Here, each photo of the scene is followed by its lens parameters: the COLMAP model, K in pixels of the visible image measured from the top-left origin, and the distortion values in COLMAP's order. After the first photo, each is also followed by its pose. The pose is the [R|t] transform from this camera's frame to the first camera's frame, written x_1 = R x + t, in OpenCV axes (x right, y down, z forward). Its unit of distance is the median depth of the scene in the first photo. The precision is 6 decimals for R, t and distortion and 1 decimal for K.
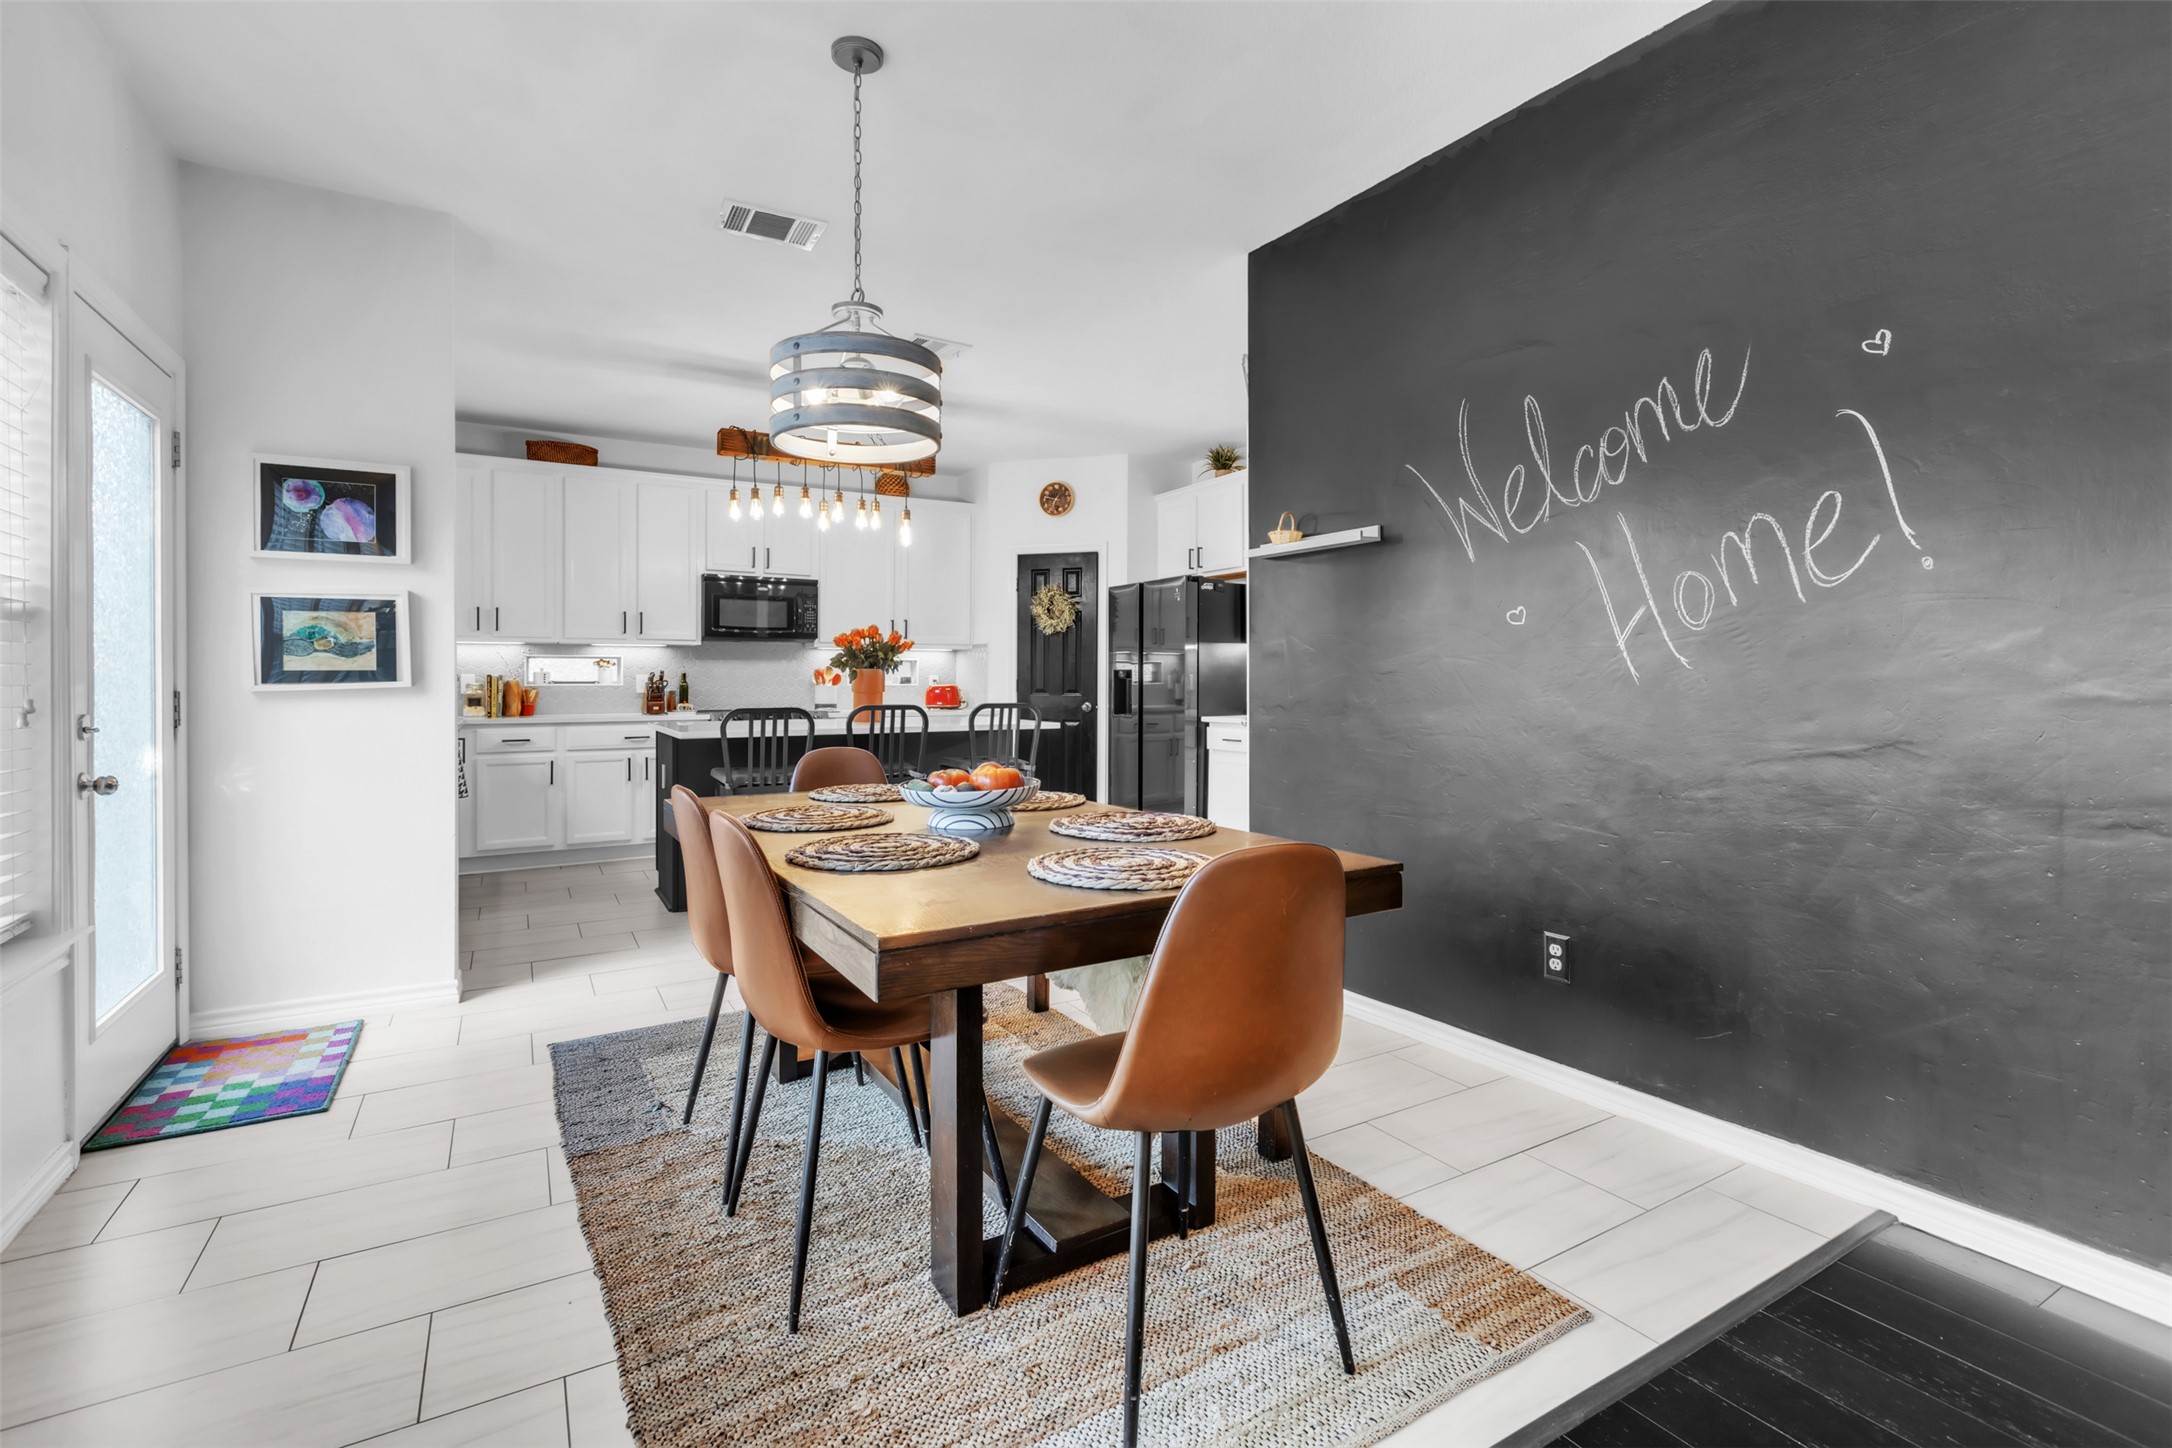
lens RADIAL K [[981.8, 0, 1085.5], [0, 981.8, 690.7], [0, 0, 1]] dist [0.001908, -0.001247]
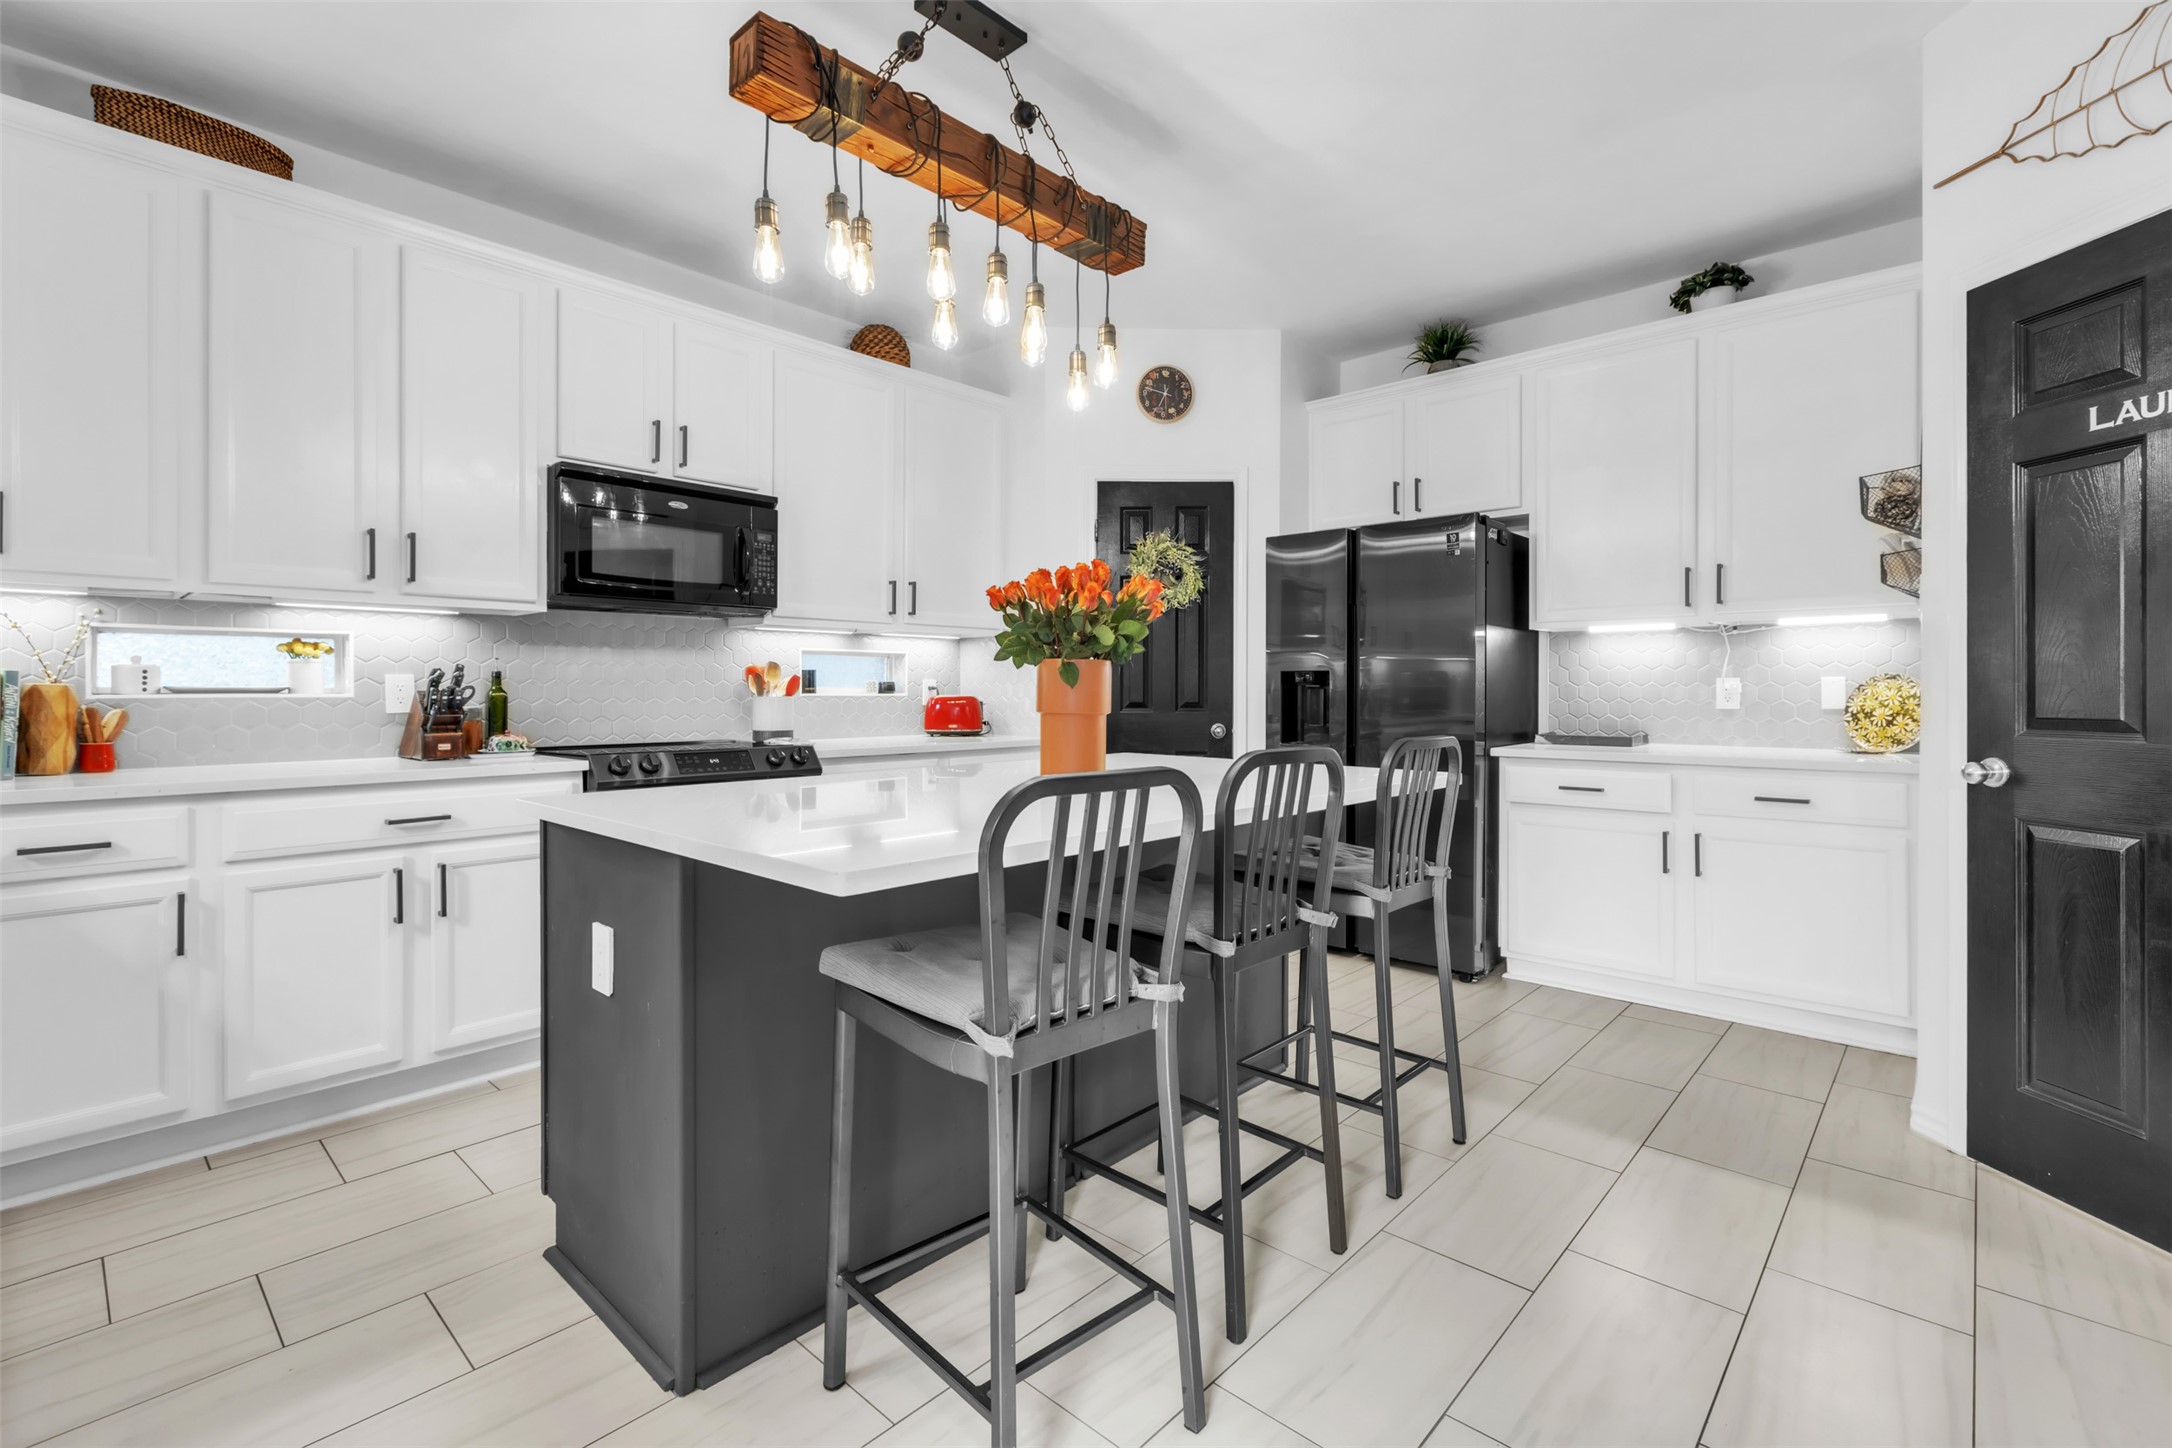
lens RADIAL K [[962.4, 0, 1077.1], [0, 962.4, 701.3], [0, 0, 1]] dist [0.001270, -0.000871]
pose [[0.957335, -0.002484, 0.288969, -0.288772], [0.002499, 0.999997, 0.000316, -0.002897], [-0.288969, 0.000419, 0.957338, 0.491330]]
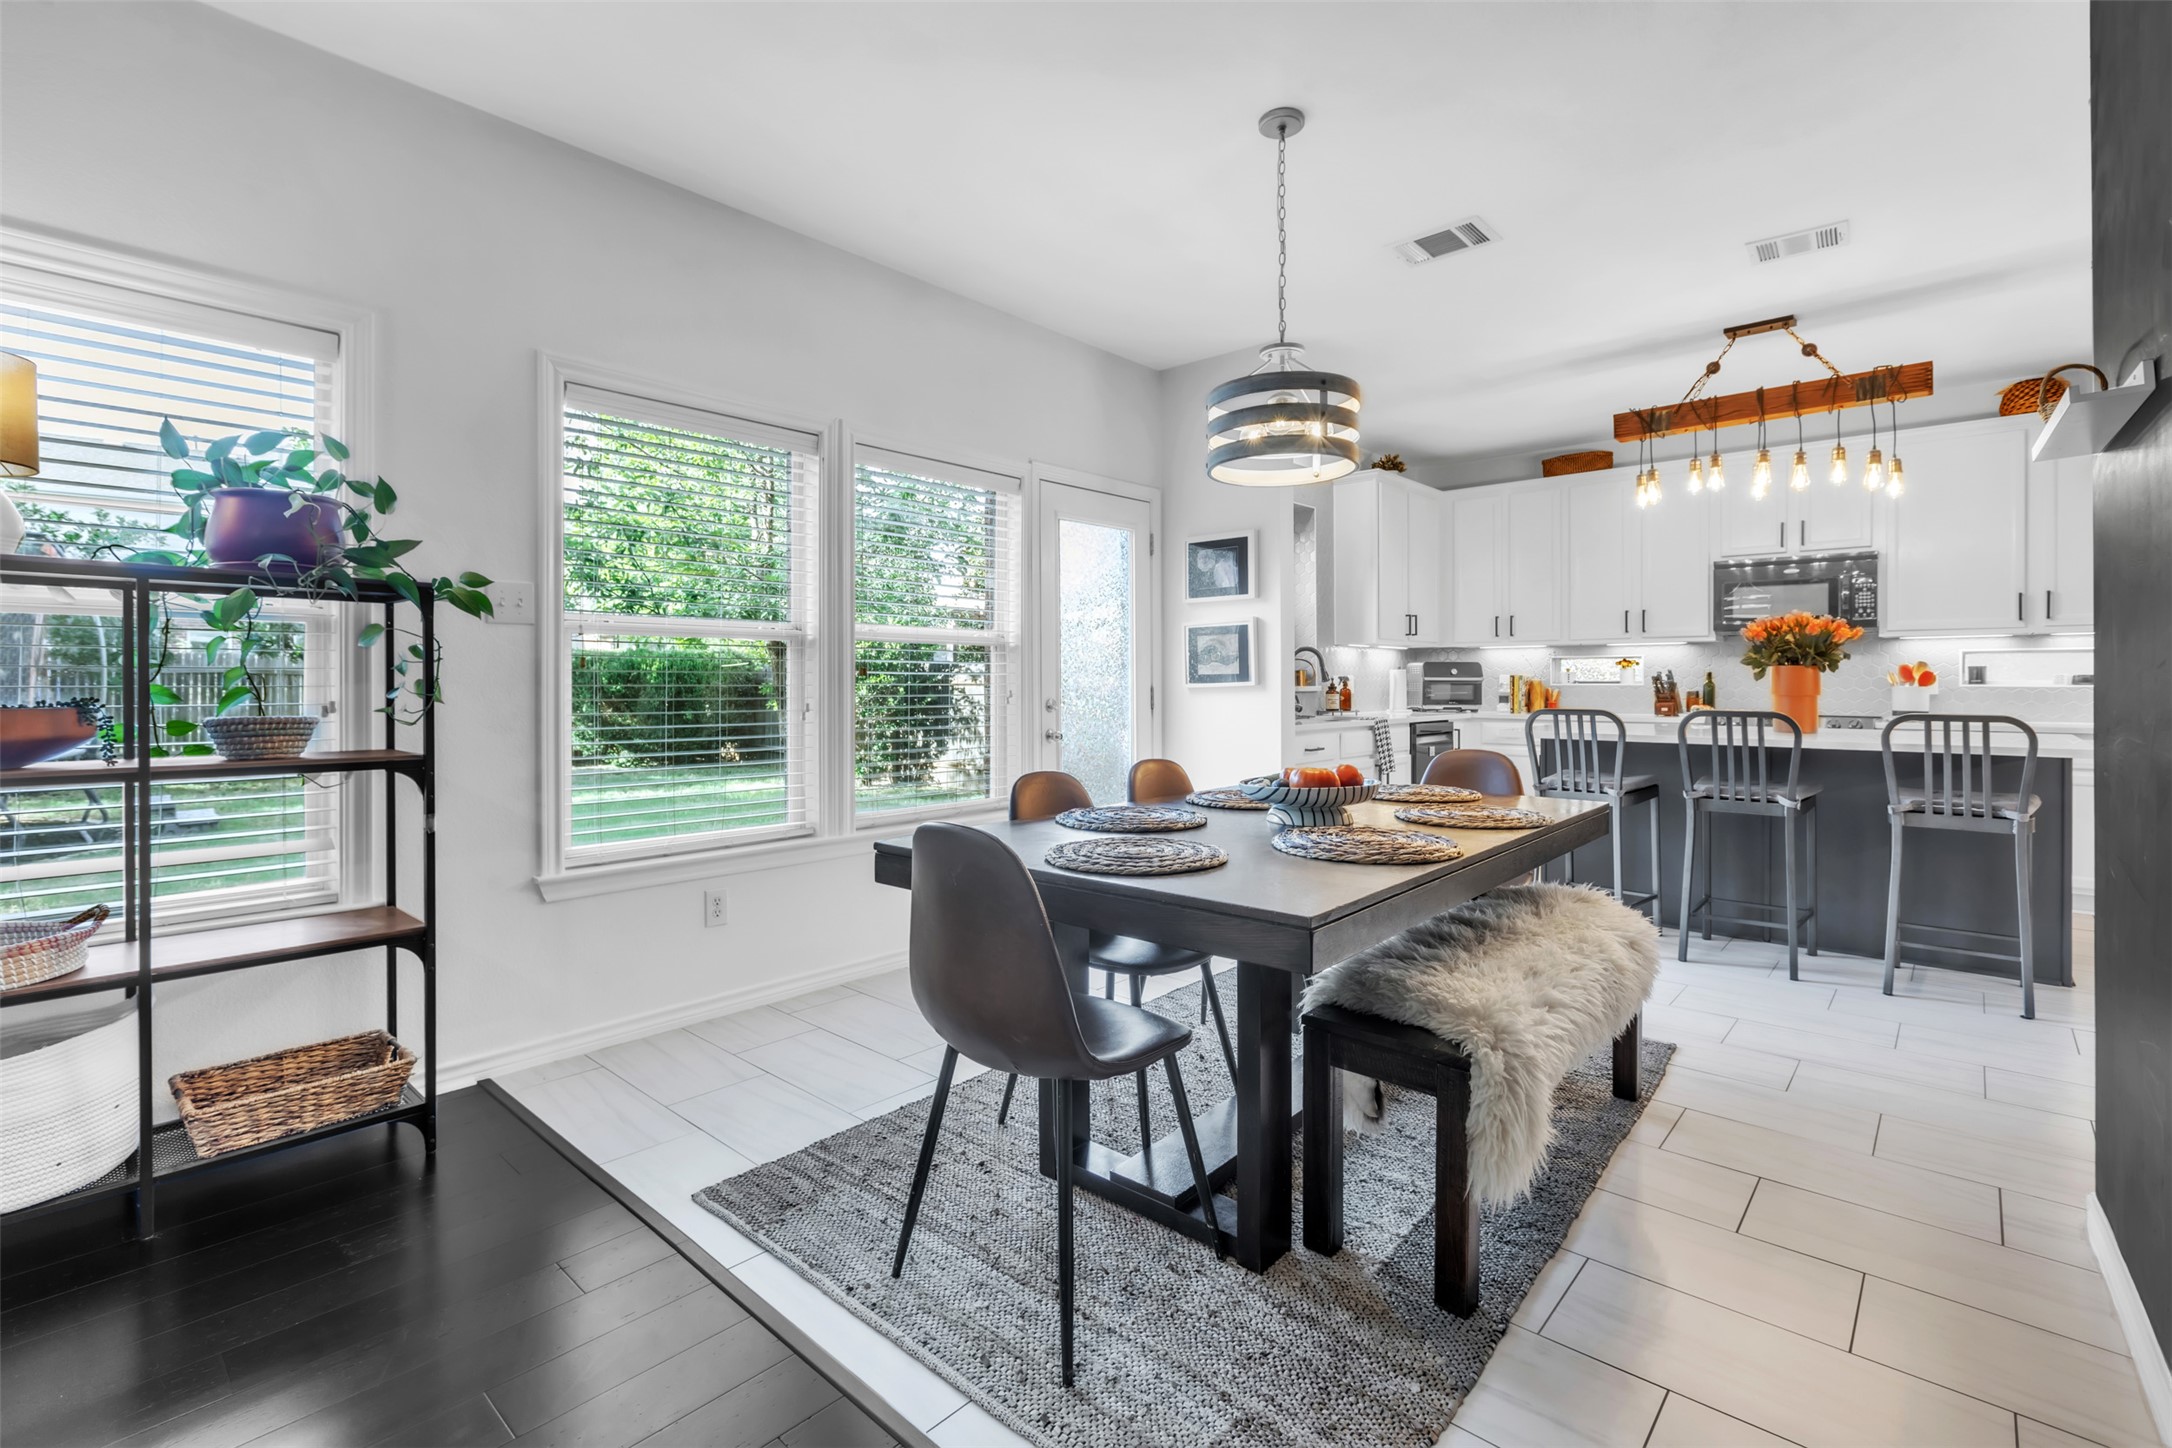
lens RADIAL K [[987.8, 0, 1086.6], [0, 987.8, 678.0], [0, 0, 1]] dist [0.000234, -0.000084]
pose [[0.292991, -0.000888, -0.956115, 0.313397], [-0.009864, 0.999944, -0.003951, -0.003563], [0.956064, 0.010589, 0.292966, 0.188198]]
